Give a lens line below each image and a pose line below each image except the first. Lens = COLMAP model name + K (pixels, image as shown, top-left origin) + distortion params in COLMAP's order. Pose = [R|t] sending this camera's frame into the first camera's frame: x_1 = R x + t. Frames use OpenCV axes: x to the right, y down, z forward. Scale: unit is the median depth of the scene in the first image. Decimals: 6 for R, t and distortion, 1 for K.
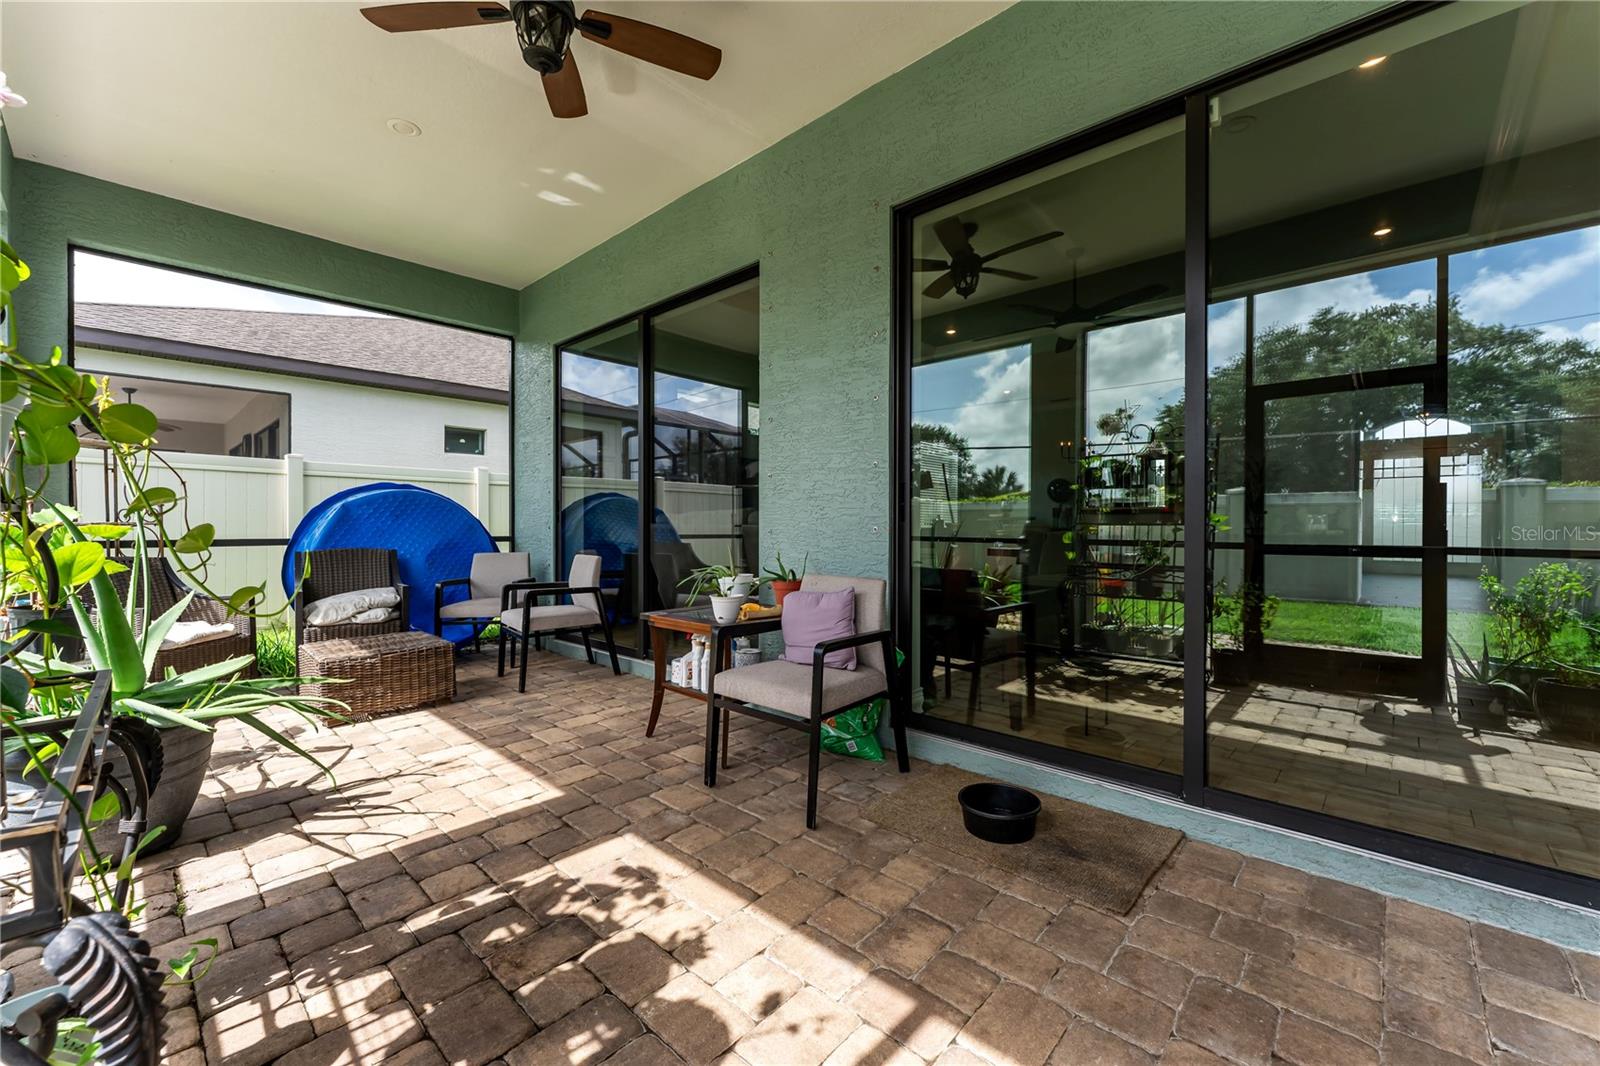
lens RADIAL K [[650.6, 0, 800.0], [0, 650.6, 533.0], [0, 0, 1]] dist [0.002051, 0.000221]
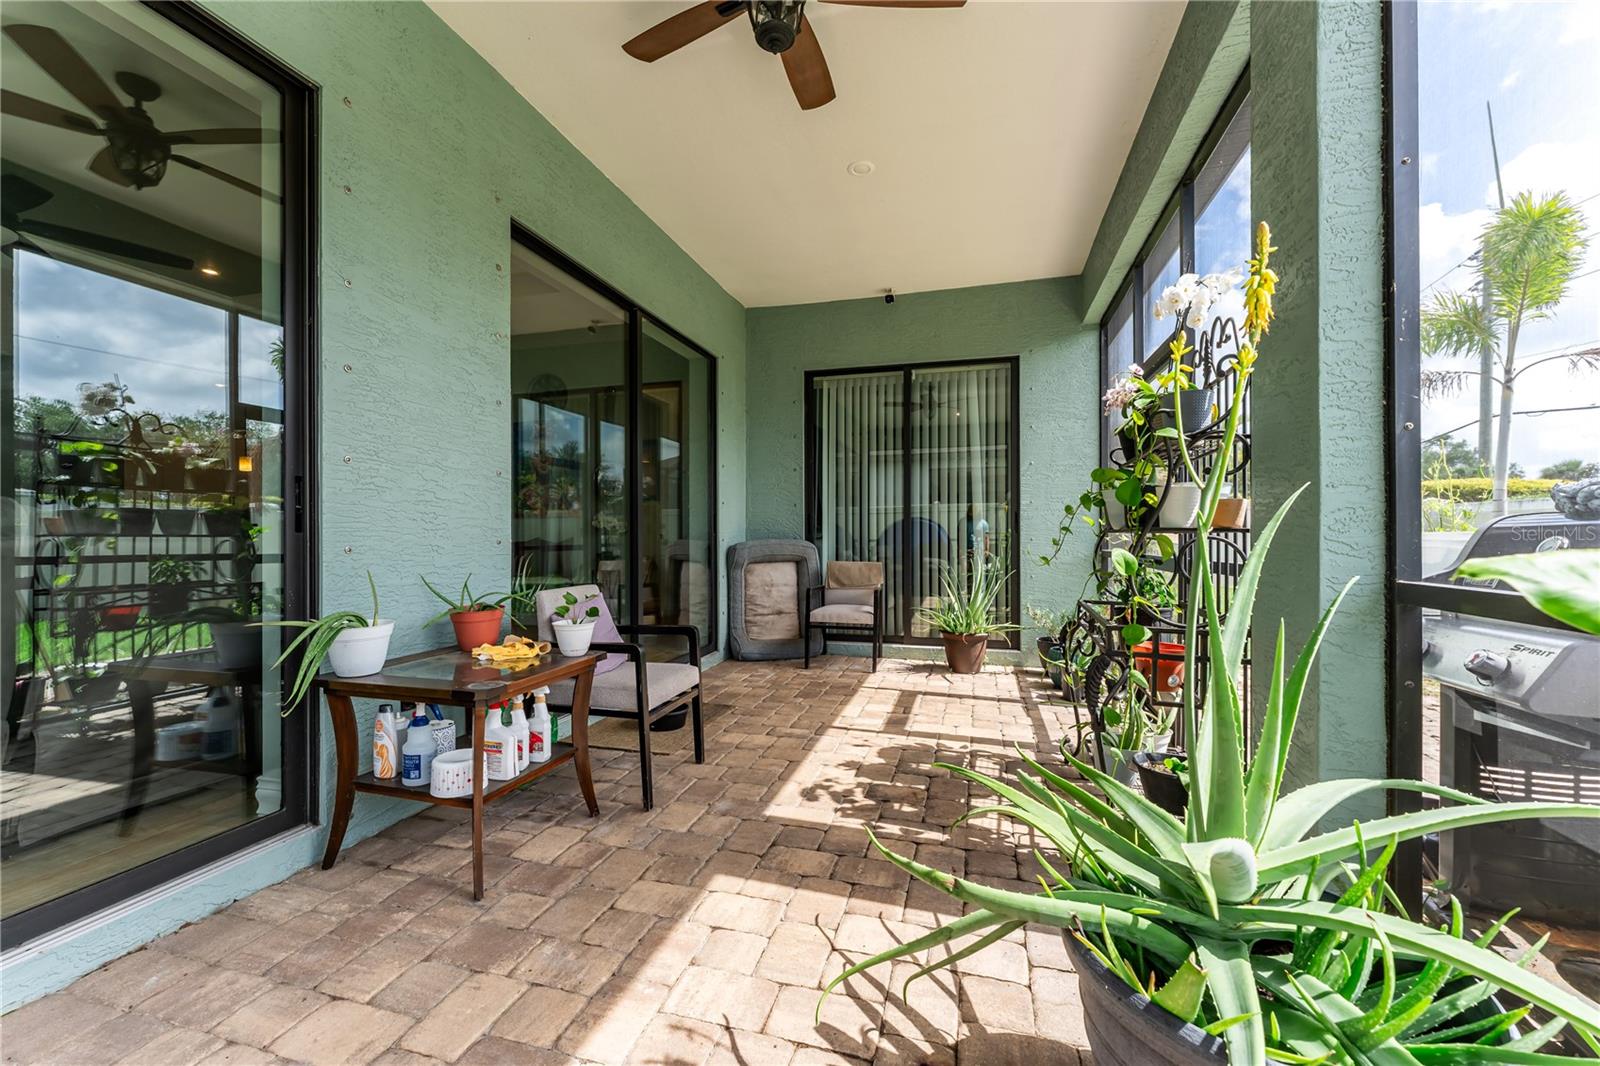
lens RADIAL K [[650.6, 0, 800.0], [0, 650.6, 533.0], [0, 0, 1]] dist [0.002051, 0.000221]
pose [[-0.468547, -0.000672, 0.883438, -1.502223], [0.008863, 0.999946, 0.005461, -0.031839], [-0.883394, 0.010389, -0.468516, 1.716976]]
